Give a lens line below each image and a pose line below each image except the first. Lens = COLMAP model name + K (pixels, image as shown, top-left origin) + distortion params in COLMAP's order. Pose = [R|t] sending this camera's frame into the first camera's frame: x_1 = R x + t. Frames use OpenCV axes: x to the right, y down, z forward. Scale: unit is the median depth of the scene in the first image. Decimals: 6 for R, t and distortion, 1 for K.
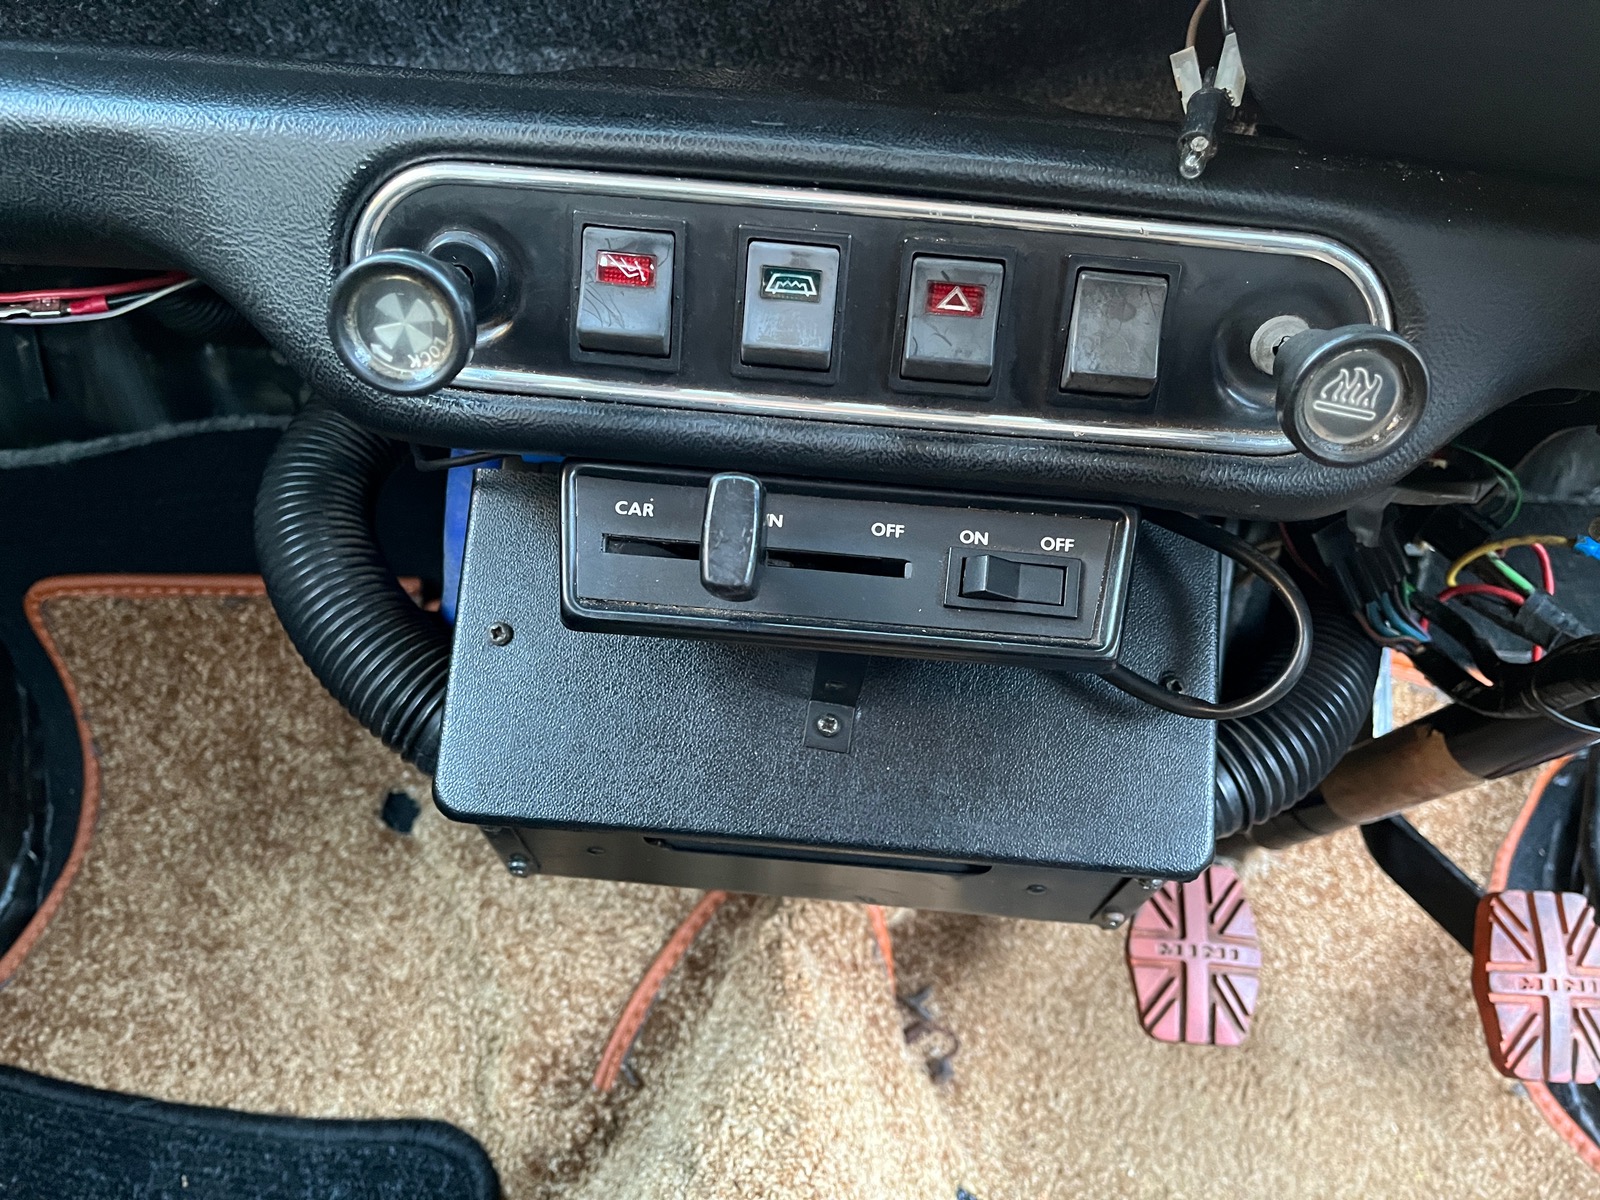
lens RADIAL K [[1205.5, 0, 795.9], [0, 1205.5, 597.8], [0, 0, 1]] dist [-0.002822, -0.006275]
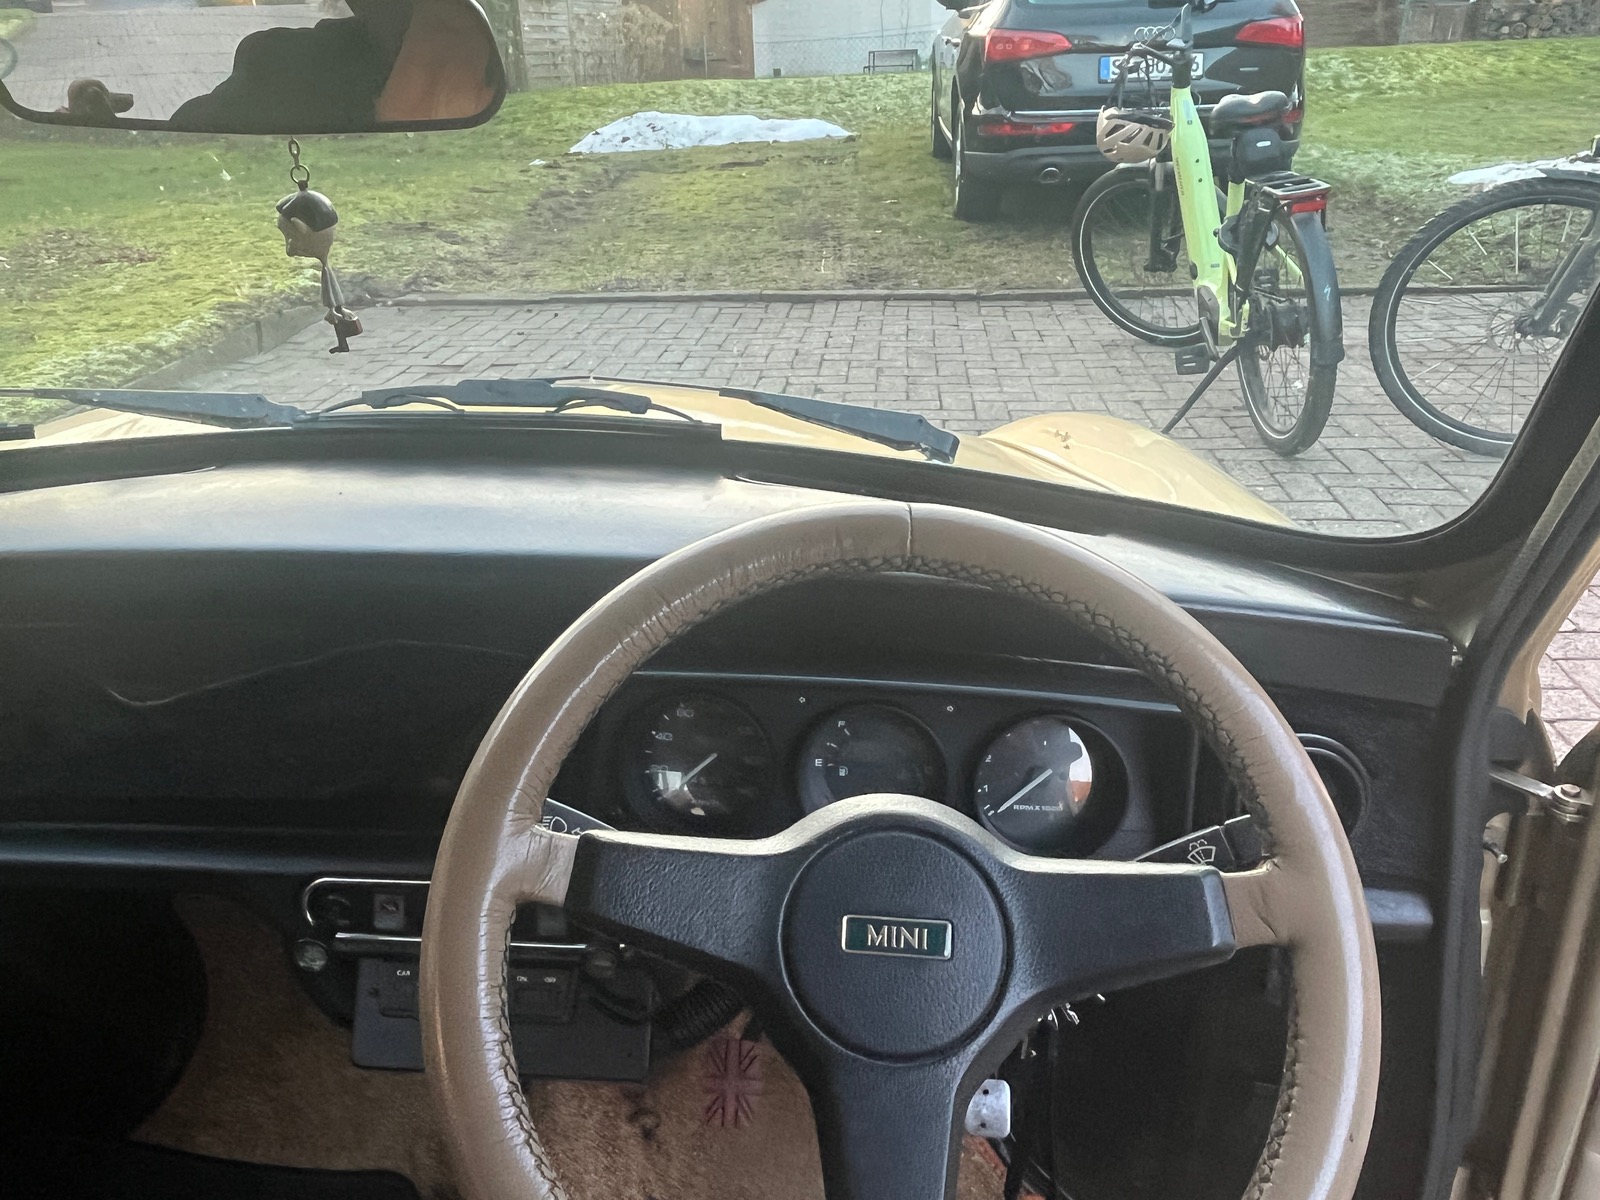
lens RADIAL K [[1171.5, 0, 801.8], [0, 1171.5, 602.9], [0, 0, 1]] dist [0.003246, 0.002697]
pose [[0.998047, -0.048704, -0.039111, 0.486096], [0.048837, 0.998804, 0.002453, -0.462689], [0.038945, -0.004359, 0.999232, -0.885107]]
